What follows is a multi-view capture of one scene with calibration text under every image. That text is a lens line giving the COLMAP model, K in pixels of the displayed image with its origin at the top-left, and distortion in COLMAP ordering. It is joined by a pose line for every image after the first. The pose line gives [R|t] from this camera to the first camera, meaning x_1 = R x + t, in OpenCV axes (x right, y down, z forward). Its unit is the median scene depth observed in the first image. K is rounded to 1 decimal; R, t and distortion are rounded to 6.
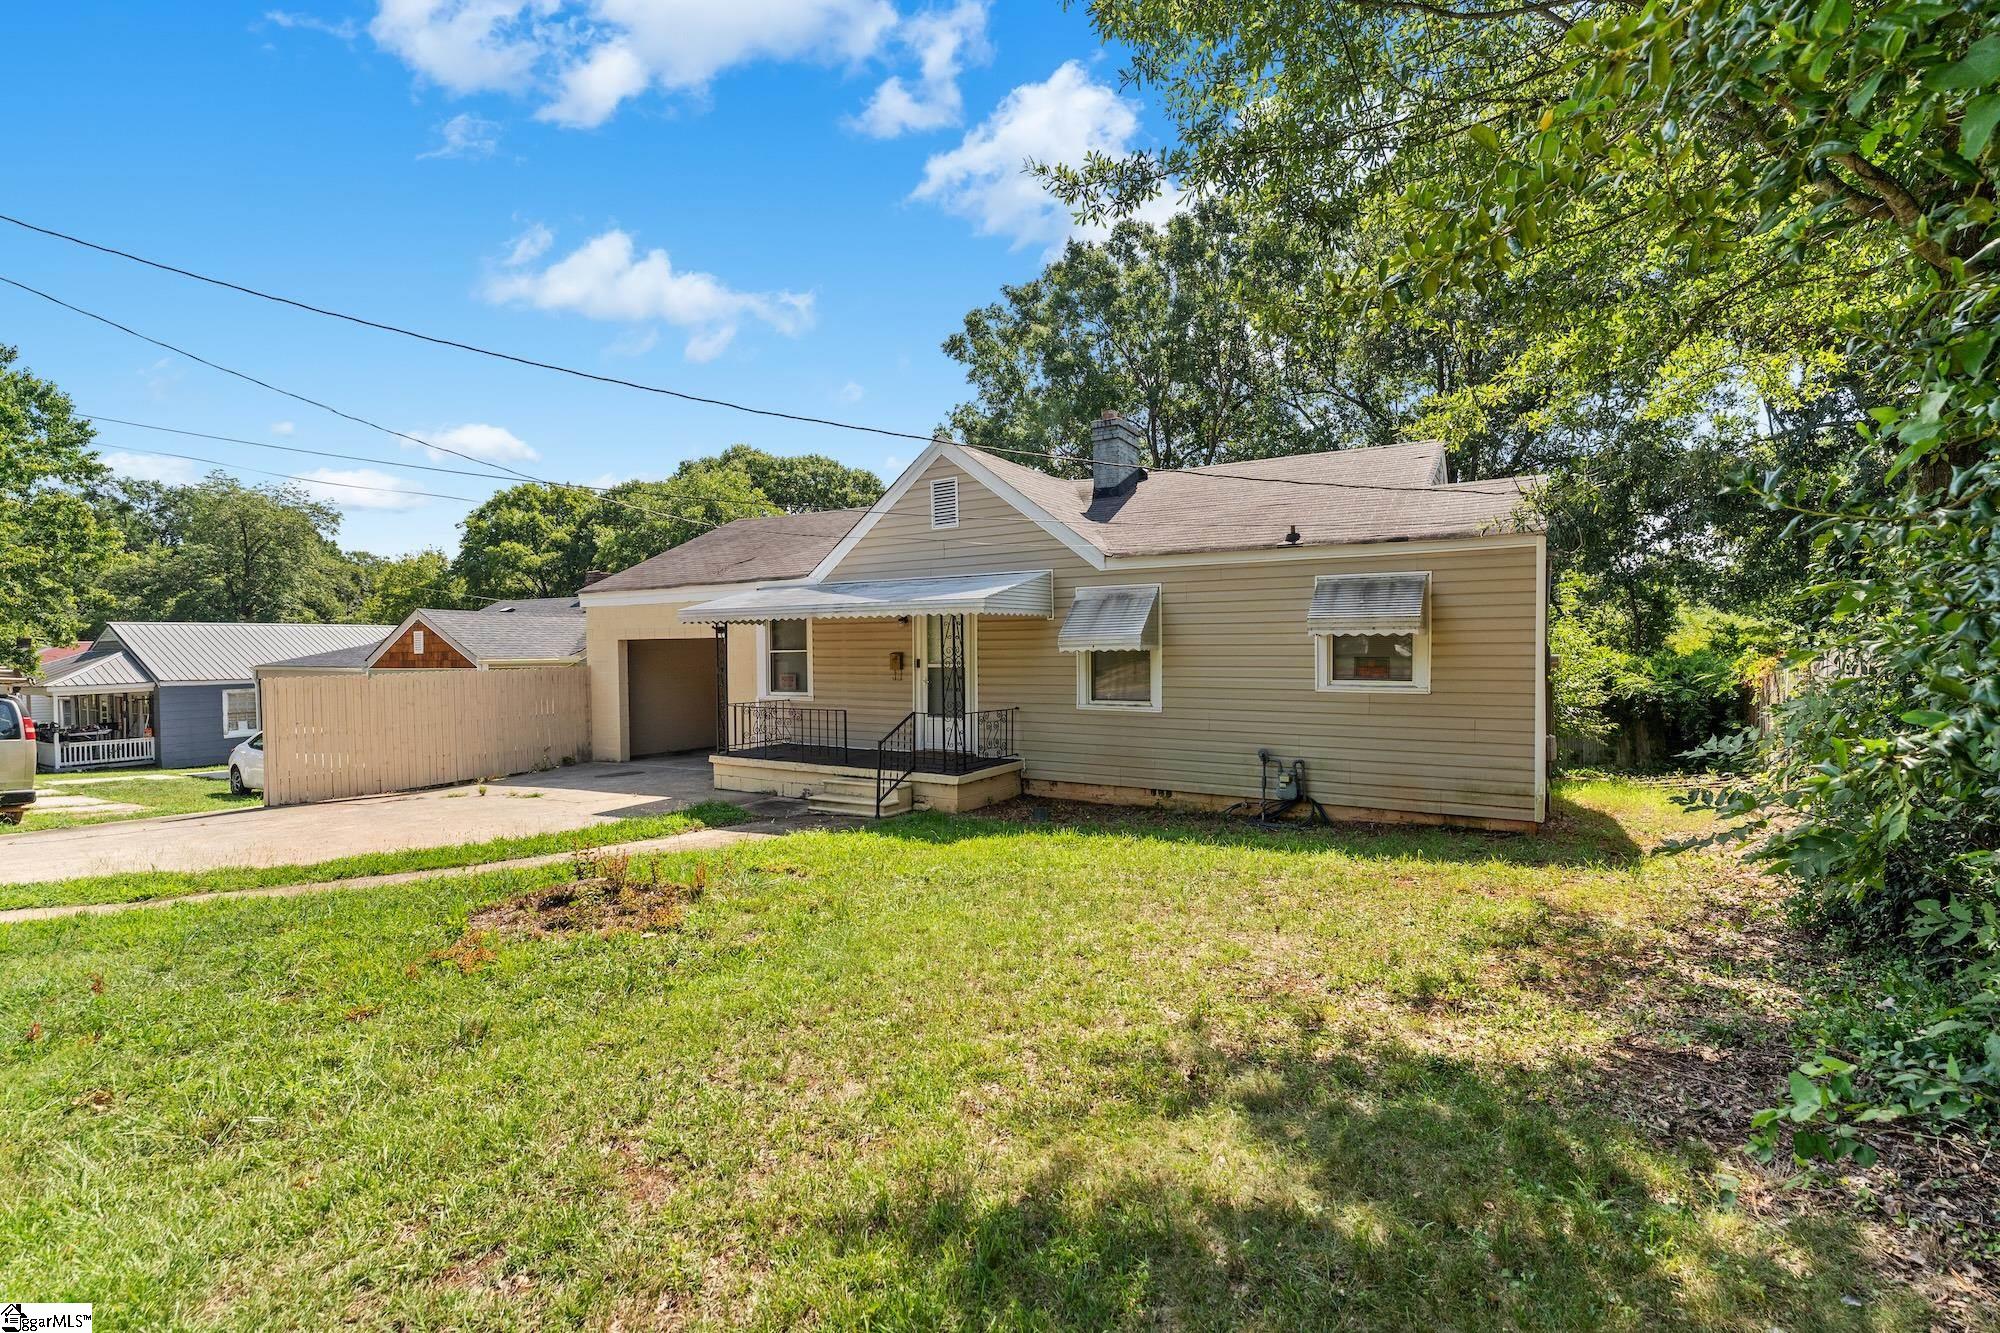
lens RADIAL K [[851.2, 0, 955.4], [0, 851.2, 663.9], [0, 0, 1]] dist [-0.003476, -0.000576]
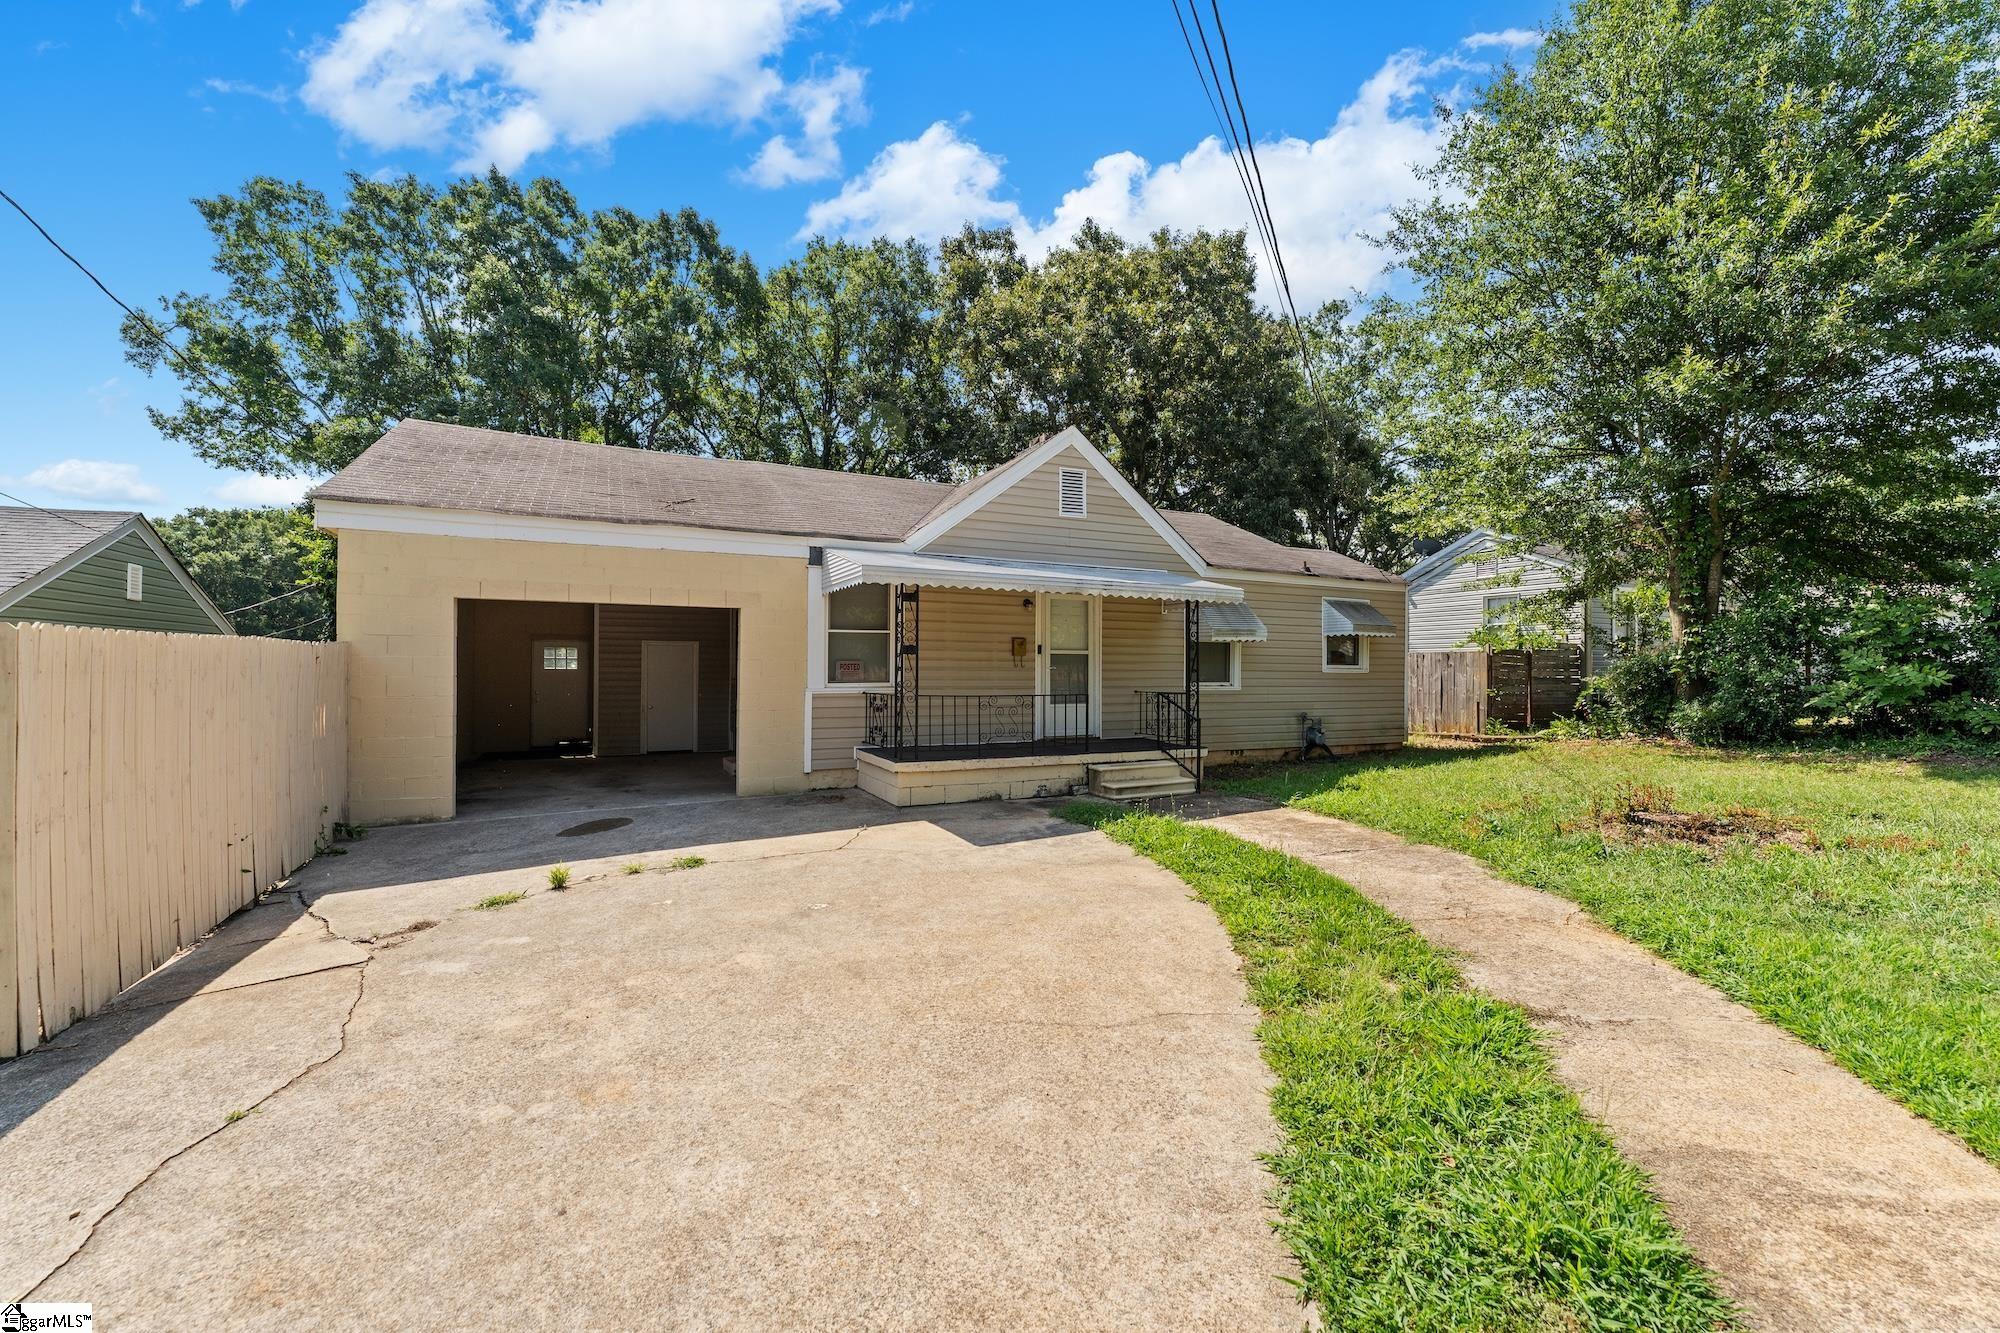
lens RADIAL K [[805.2, 0, 944.6], [0, 805.2, 677.2], [0, 0, 1]] dist [-0.001327, 0.000191]
pose [[0.542873, 0.005374, 0.839797, -0.888445], [0.002388, 0.999966, -0.007943, 0.038958], [-0.839811, 0.006317, 0.542842, 0.606774]]
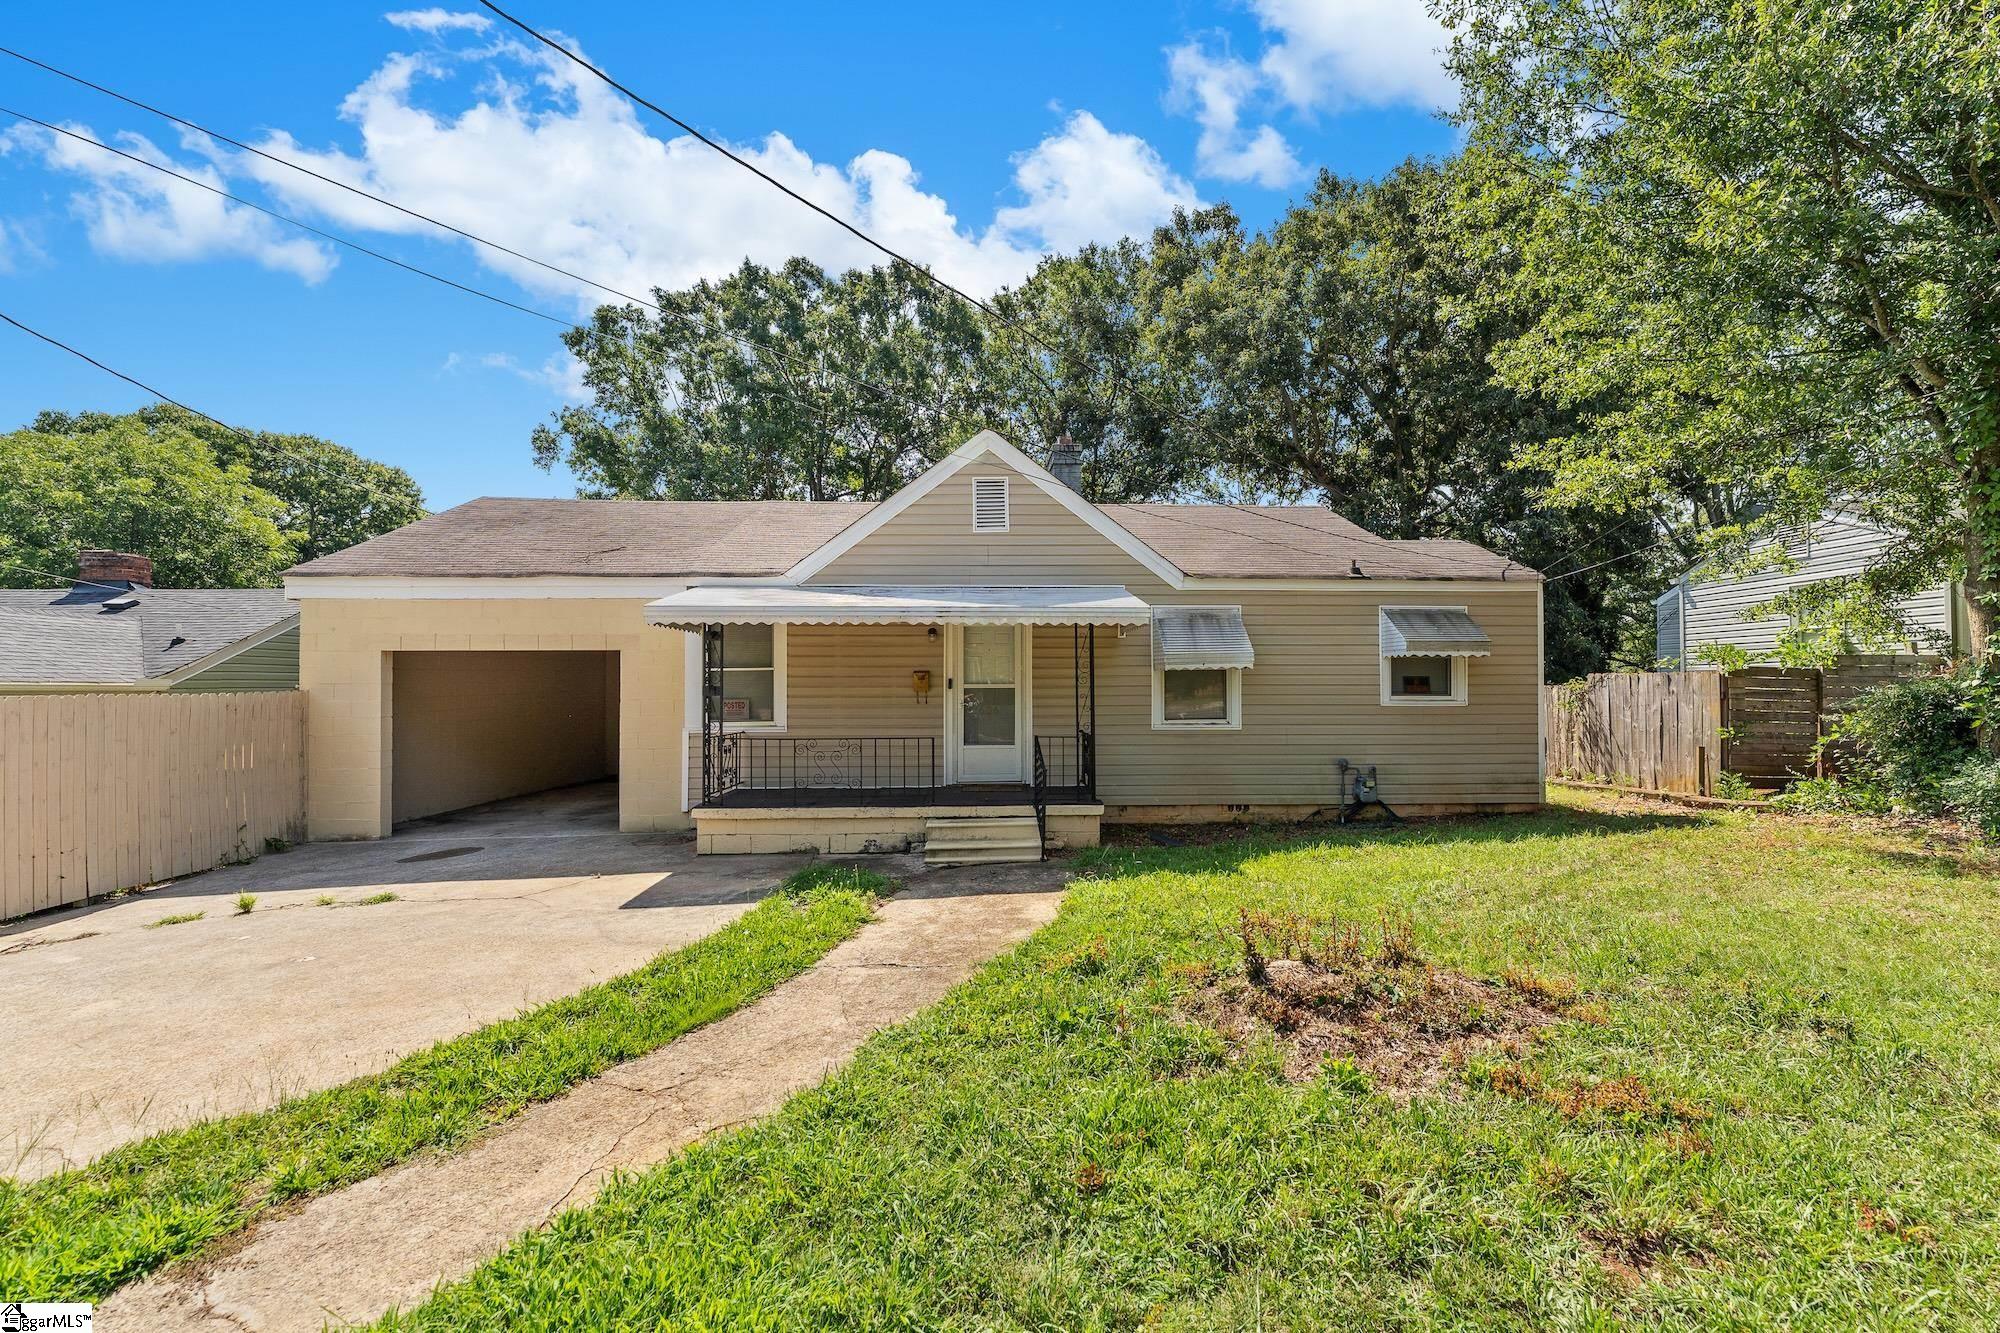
lens RADIAL K [[805.2, 0, 963.8], [0, 805.2, 693.4], [0, 0, 1]] dist [-0.001327, 0.000191]
pose [[0.825941, 0.003277, 0.563746, -0.502506], [0.005015, 0.999901, -0.013159, 0.020589], [-0.563734, 0.013695, 0.825843, 0.325454]]
